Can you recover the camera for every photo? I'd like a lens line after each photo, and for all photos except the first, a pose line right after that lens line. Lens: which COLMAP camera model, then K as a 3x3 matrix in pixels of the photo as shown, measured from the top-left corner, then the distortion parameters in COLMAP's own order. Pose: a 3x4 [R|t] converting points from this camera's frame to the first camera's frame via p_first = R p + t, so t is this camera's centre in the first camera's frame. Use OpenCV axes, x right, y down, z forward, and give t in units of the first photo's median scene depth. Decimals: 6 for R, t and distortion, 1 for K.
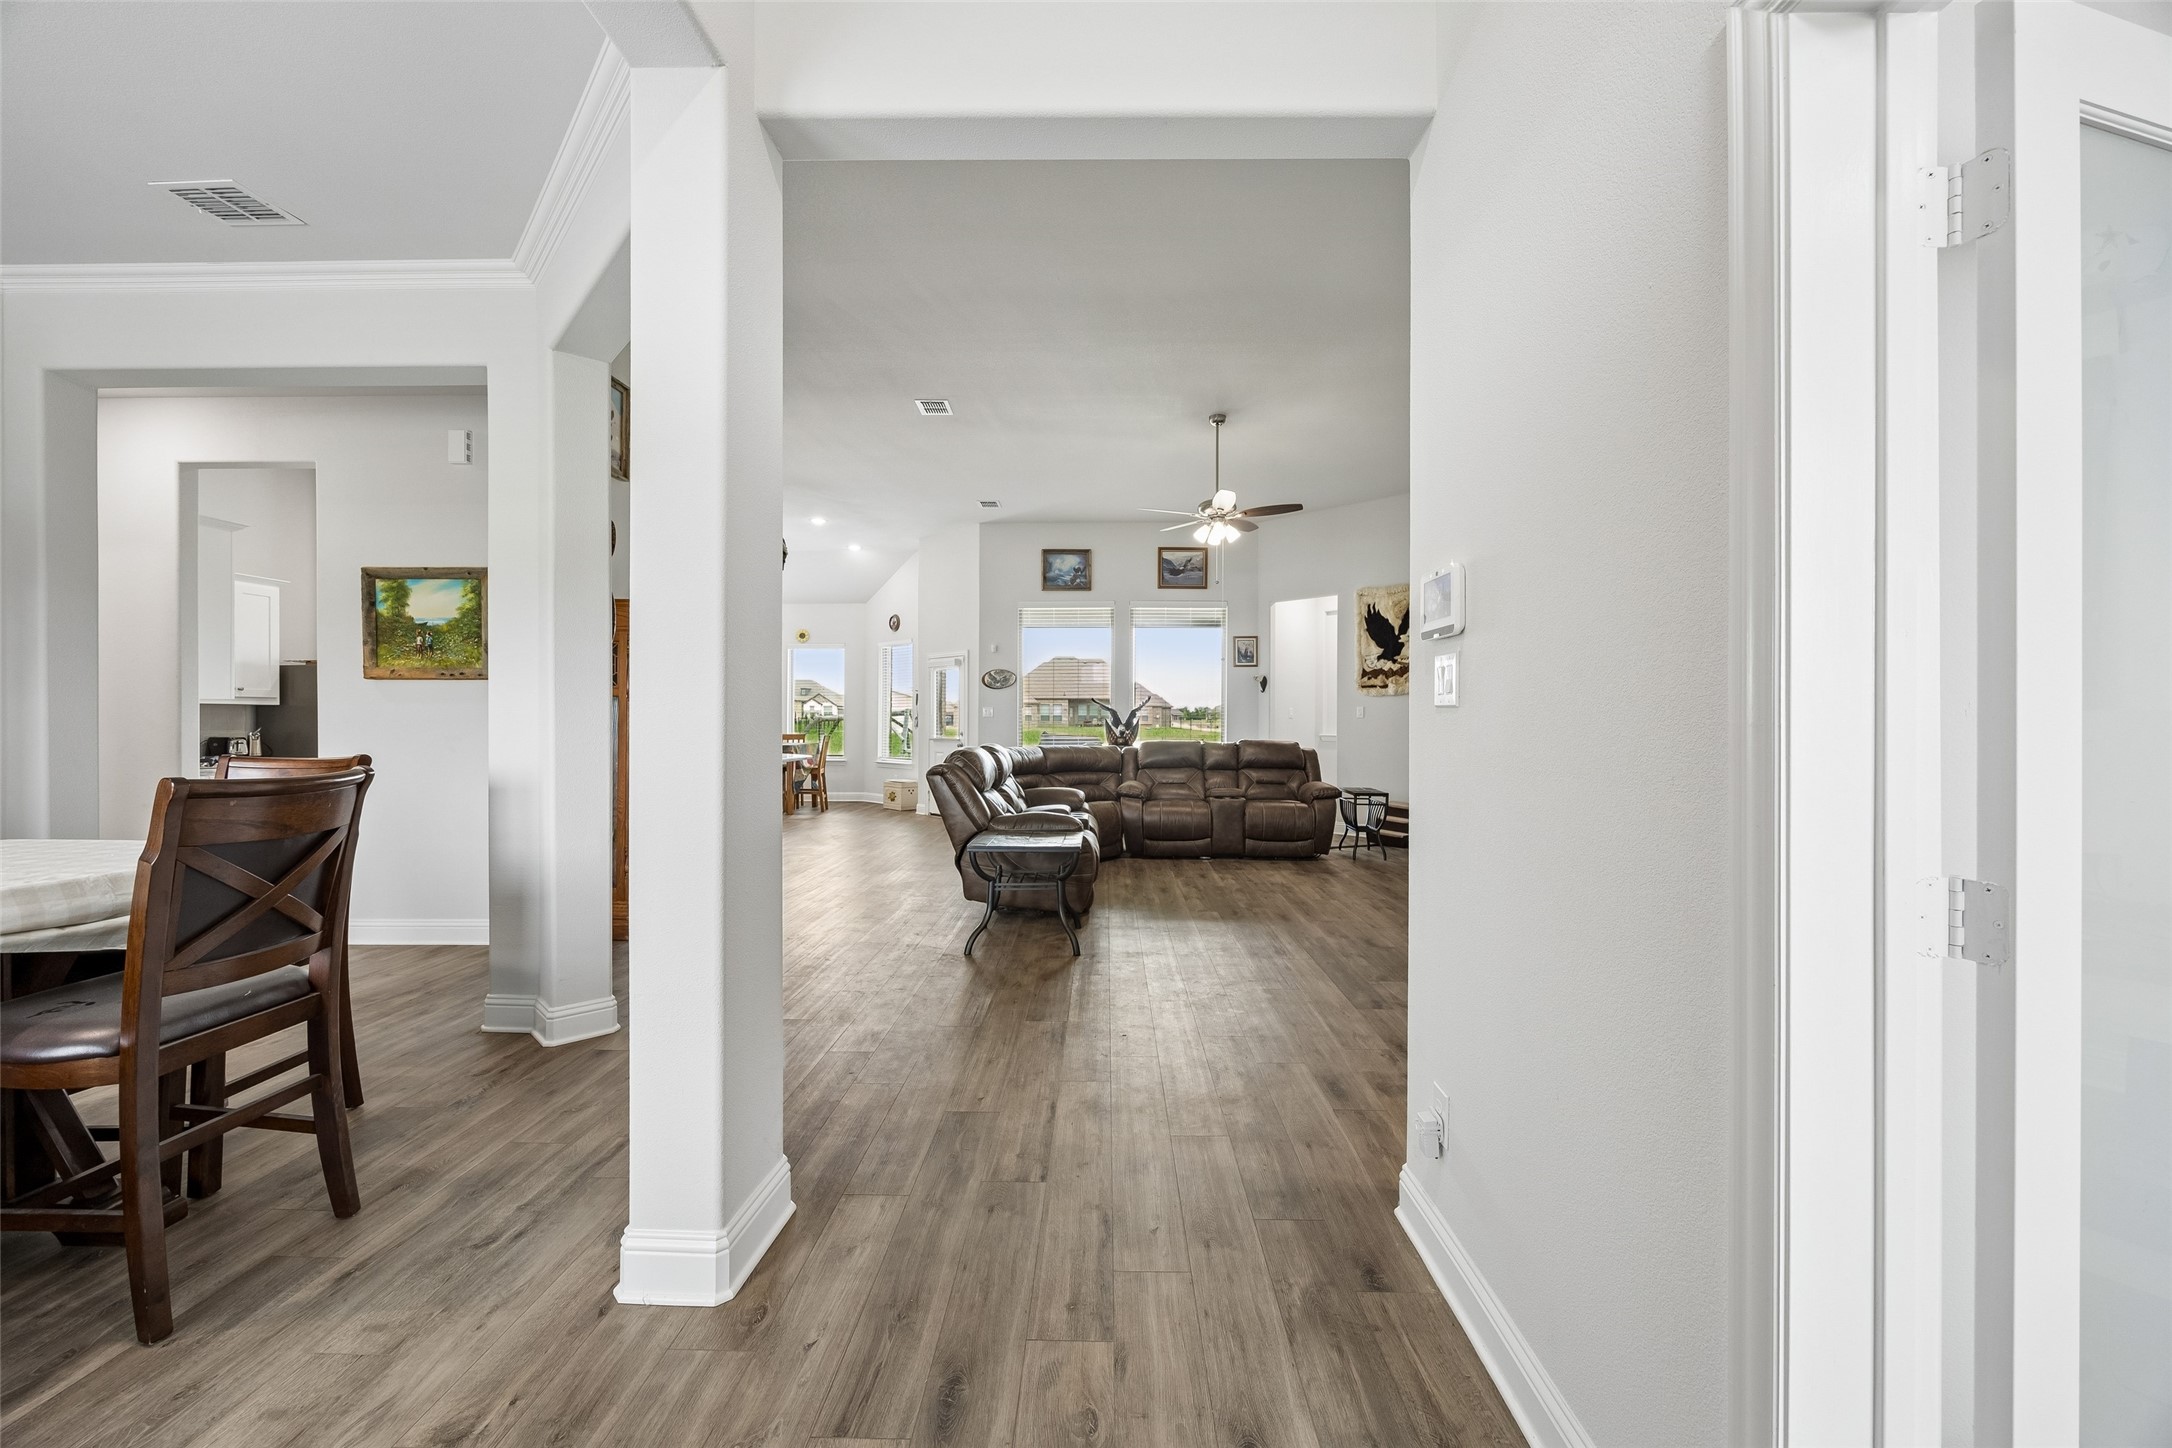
lens RADIAL K [[822.3, 0, 1088.7], [0, 822.3, 726.6], [0, 0, 1]] dist [-0.003190, -0.000818]
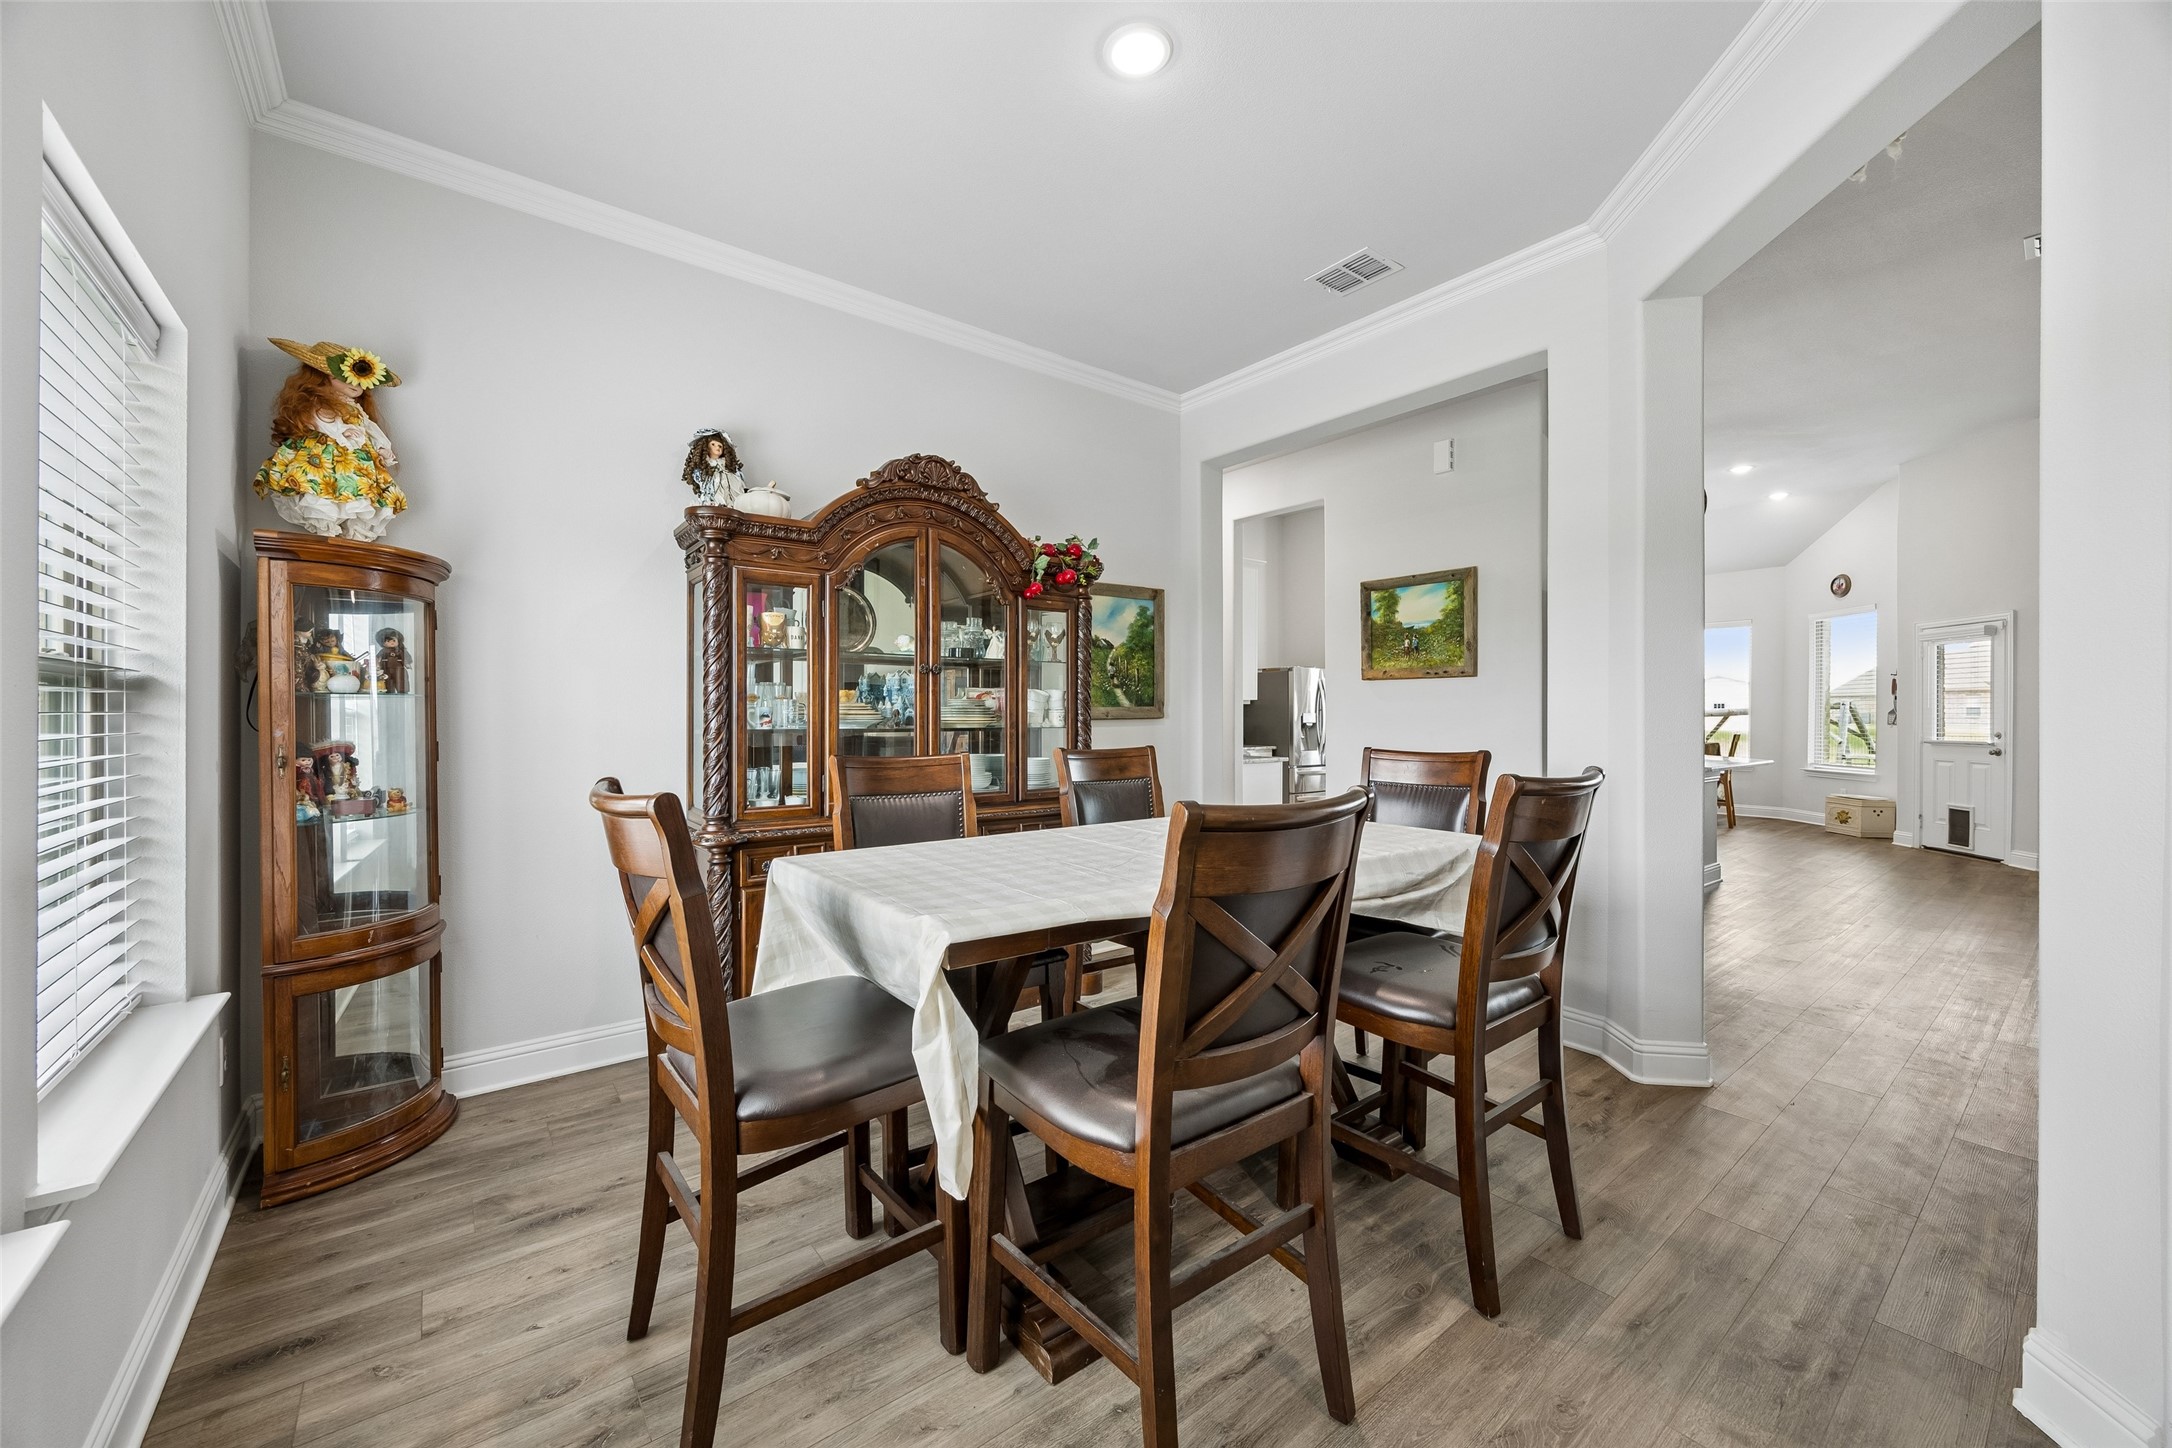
lens RADIAL K [[822.3, 0, 1083.4], [0, 822.3, 715.9], [0, 0, 1]] dist [-0.003190, -0.000818]
pose [[0.635437, -0.002068, -0.772150, -0.248319], [-0.003894, 0.999975, -0.005883, -0.000322], [0.772143, 0.006745, 0.635413, -0.023880]]
